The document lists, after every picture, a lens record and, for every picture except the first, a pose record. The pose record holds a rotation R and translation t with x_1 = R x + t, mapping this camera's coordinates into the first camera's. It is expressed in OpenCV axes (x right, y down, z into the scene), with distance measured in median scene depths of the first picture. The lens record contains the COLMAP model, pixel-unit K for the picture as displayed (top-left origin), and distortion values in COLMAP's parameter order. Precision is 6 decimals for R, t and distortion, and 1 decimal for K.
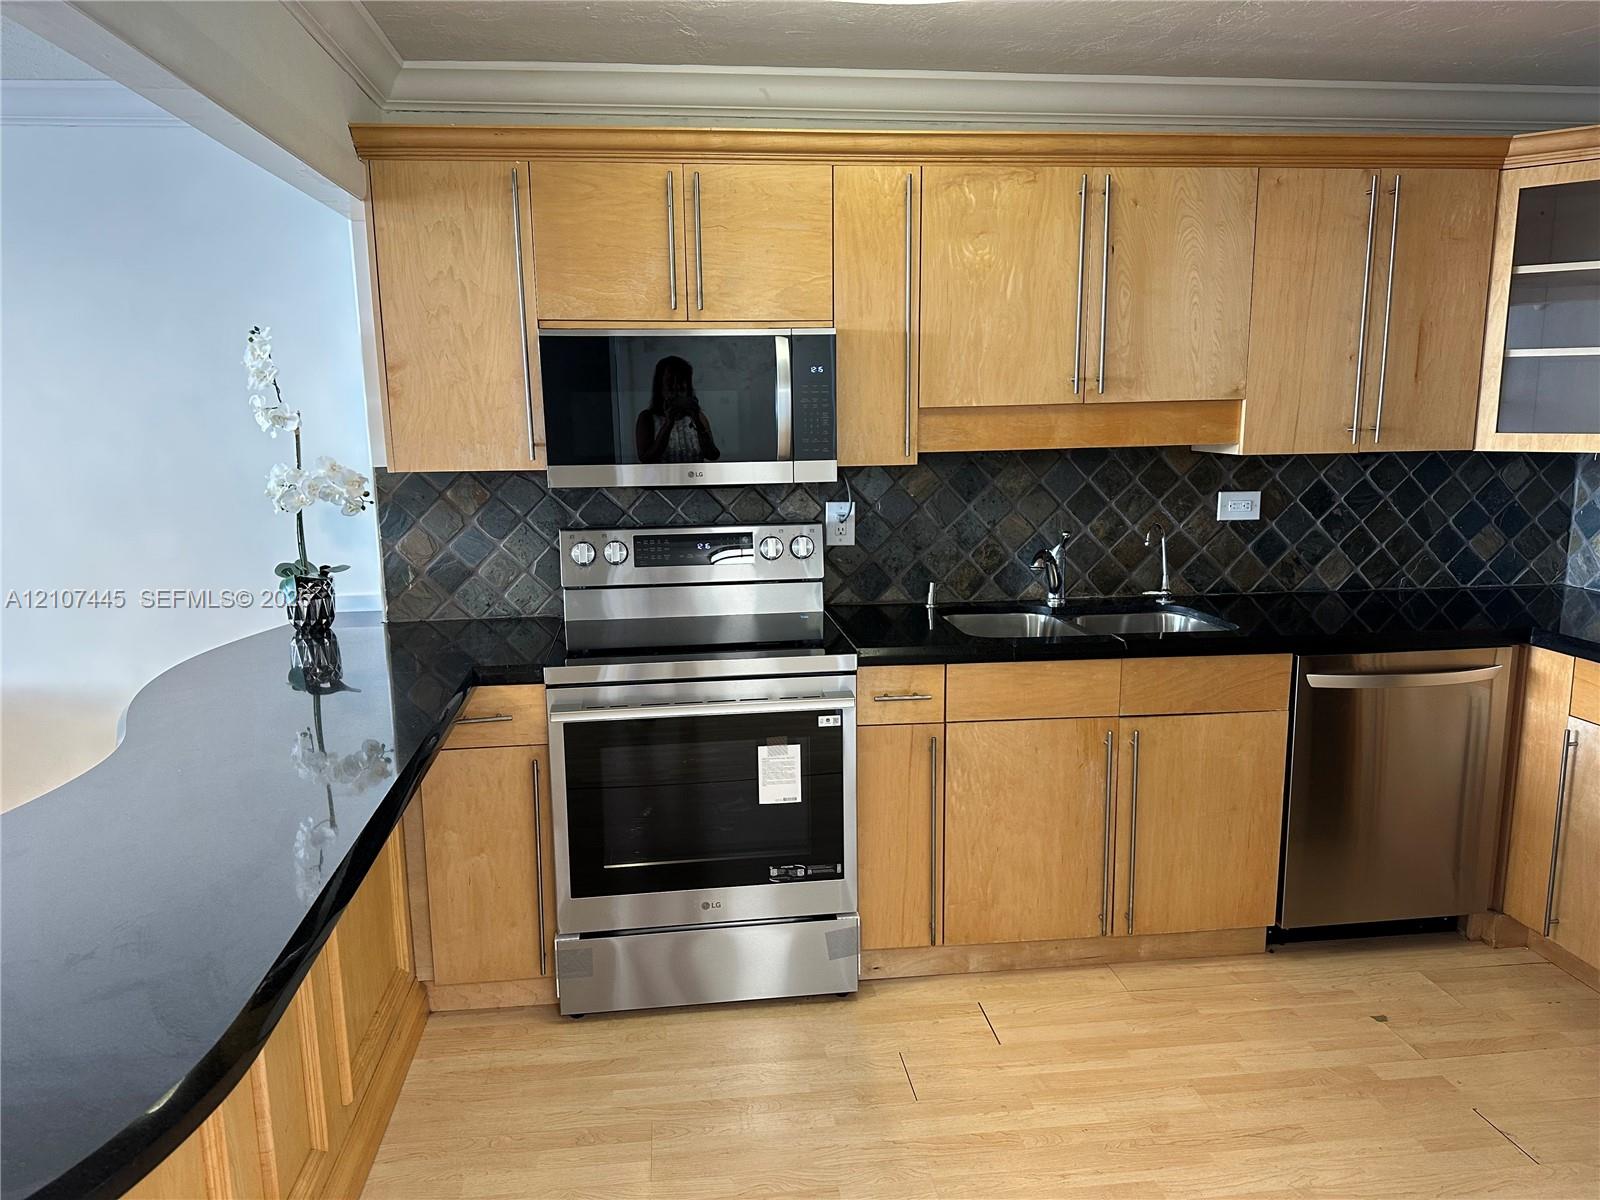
lens RADIAL K [[1108.8, 0, 791.4], [0, 1108.8, 602.2], [0, 0, 1]] dist [0.065603, -0.078573]
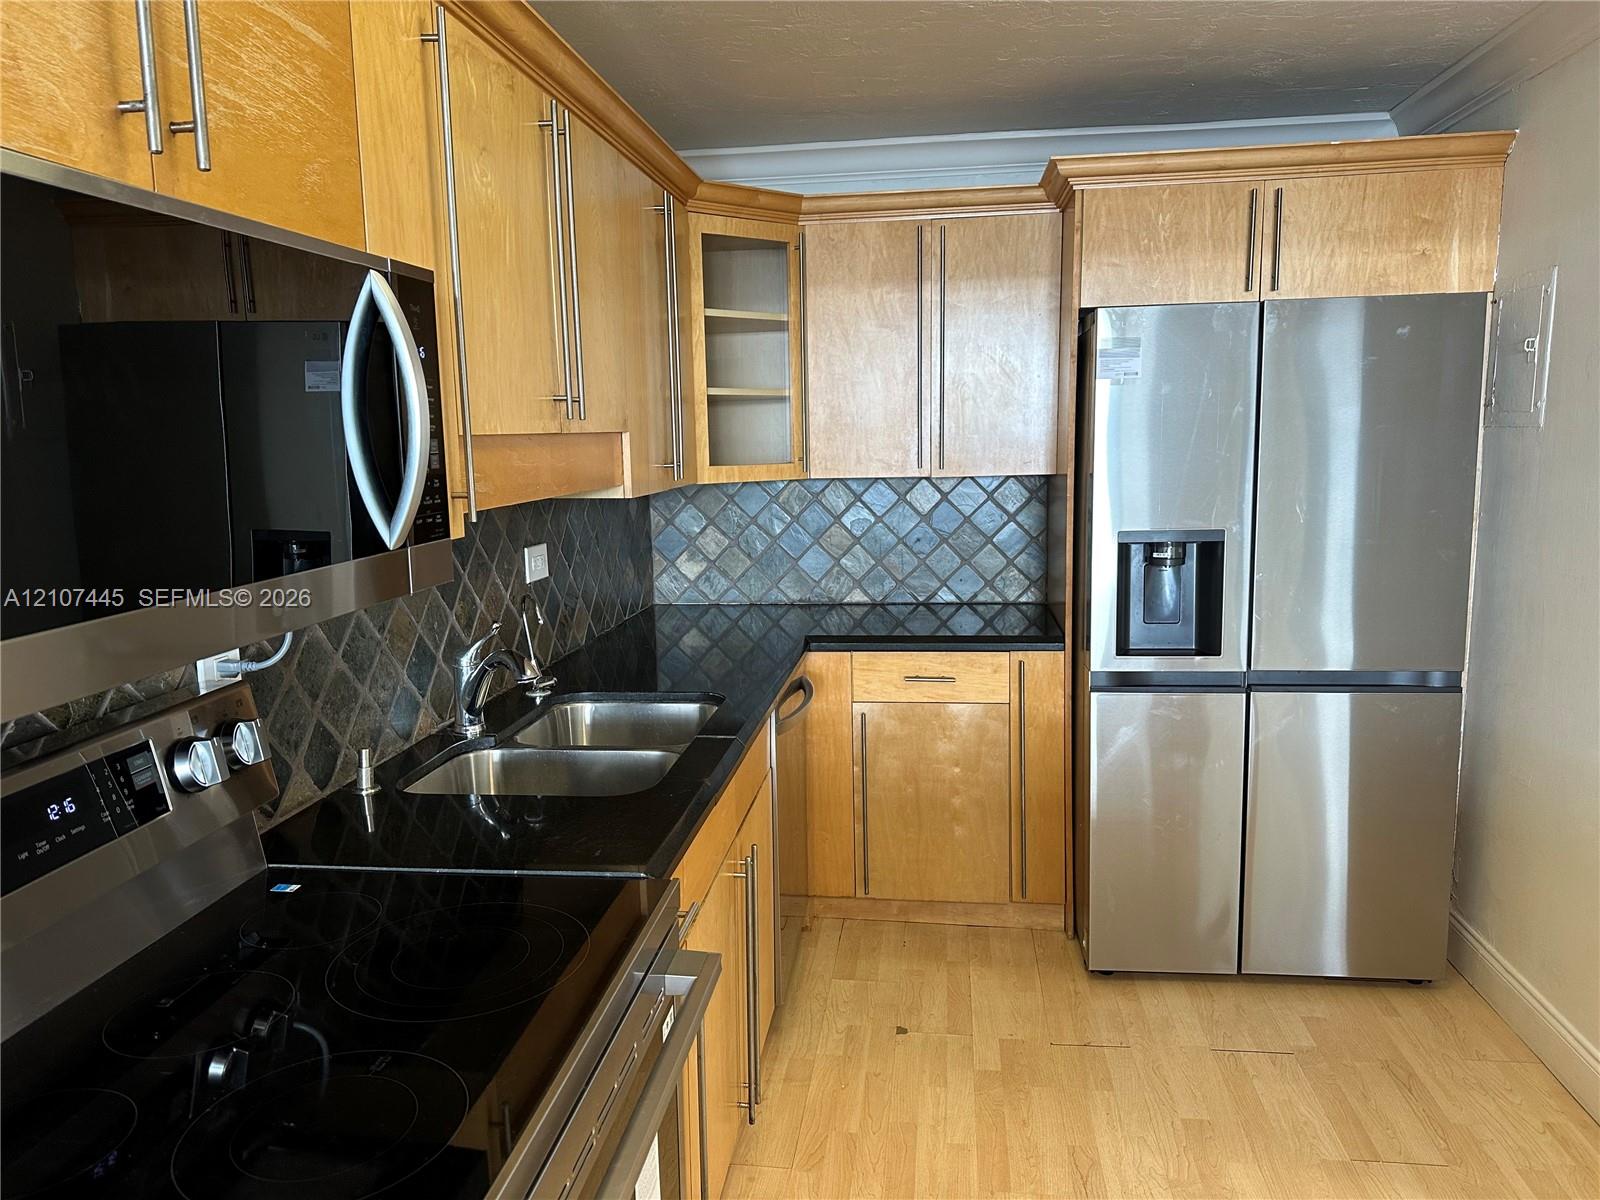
lens RADIAL K [[1108.8, 0, 782.7], [0, 1108.8, 605.4], [0, 0, 1]] dist [0.065603, -0.078573]
pose [[0.260520, -0.142323, 0.954921, -0.372347], [0.184647, 0.978163, 0.095412, -0.110581], [-0.947647, 0.151467, 0.281111, 0.669176]]
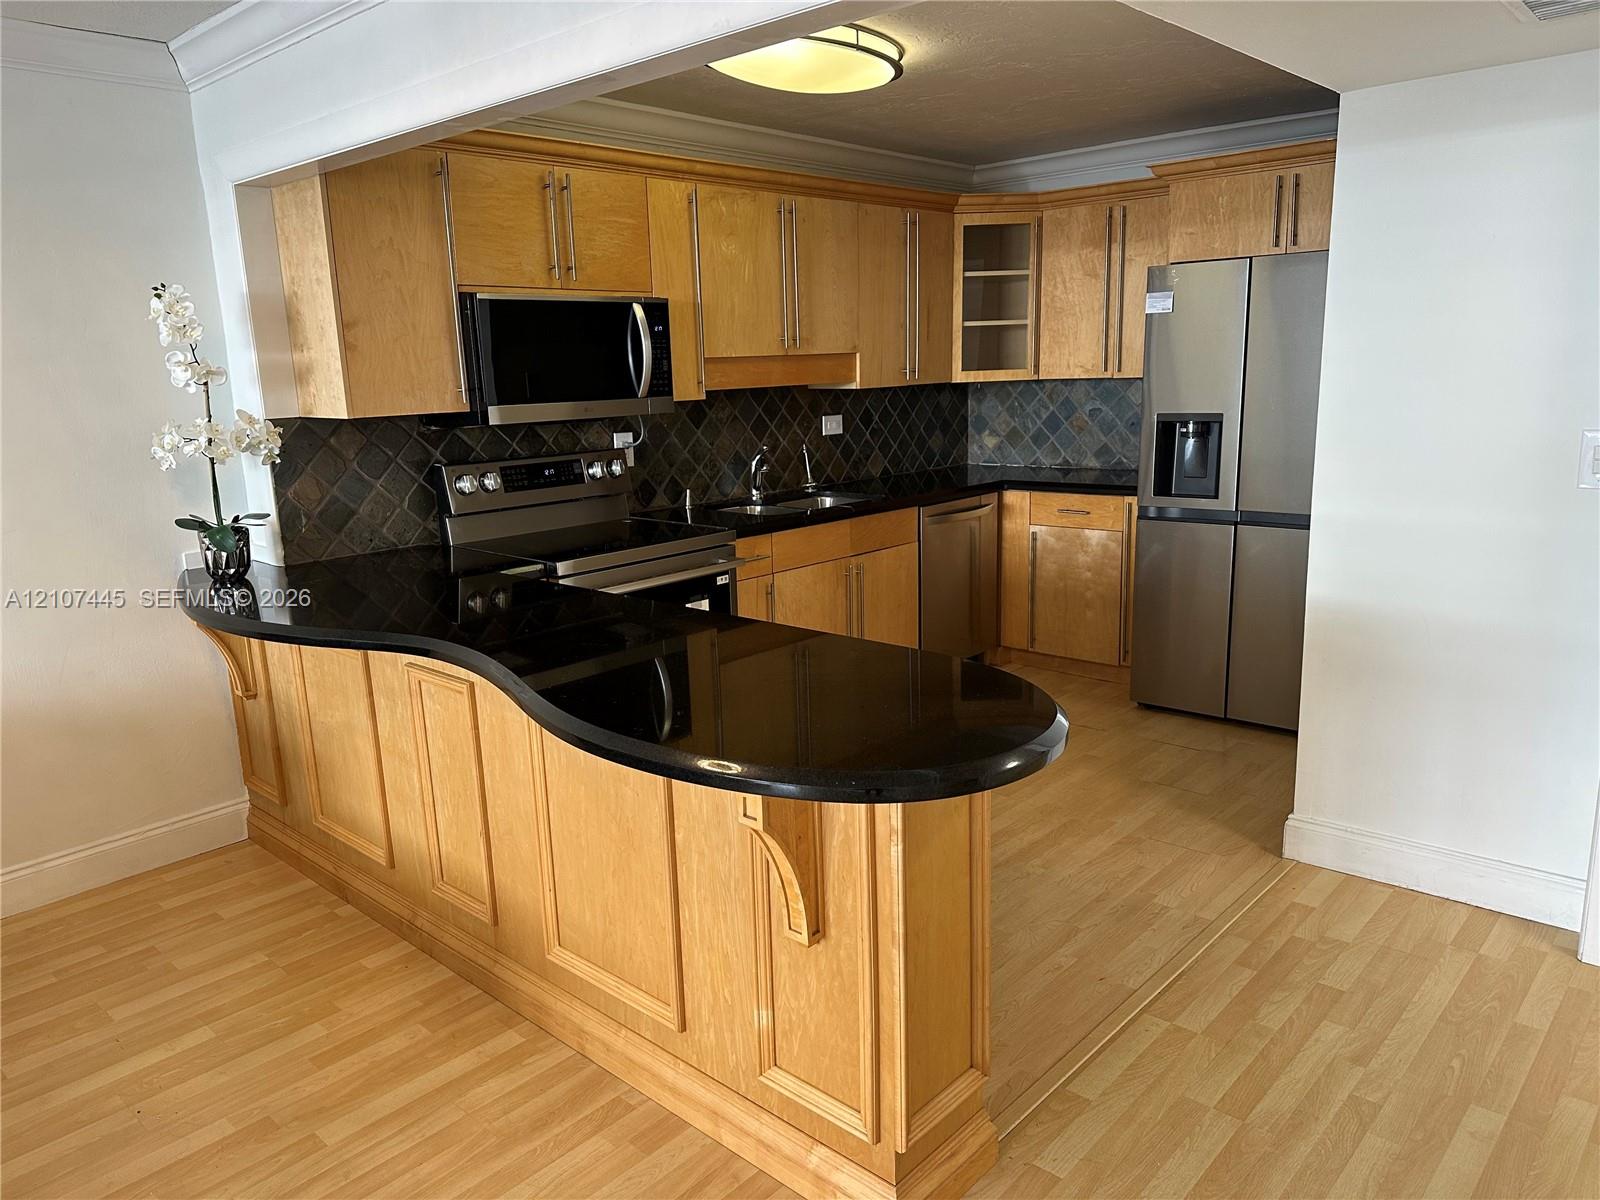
lens RADIAL K [[1108.8, 0, 792.8], [0, 1108.8, 613.8], [0, 0, 1]] dist [0.065603, -0.078573]
pose [[0.763718, -0.153569, 0.627018, -0.691513], [0.131965, 0.987921, 0.081226, 0.041818], [-0.631918, 0.020711, 0.774758, -0.139545]]
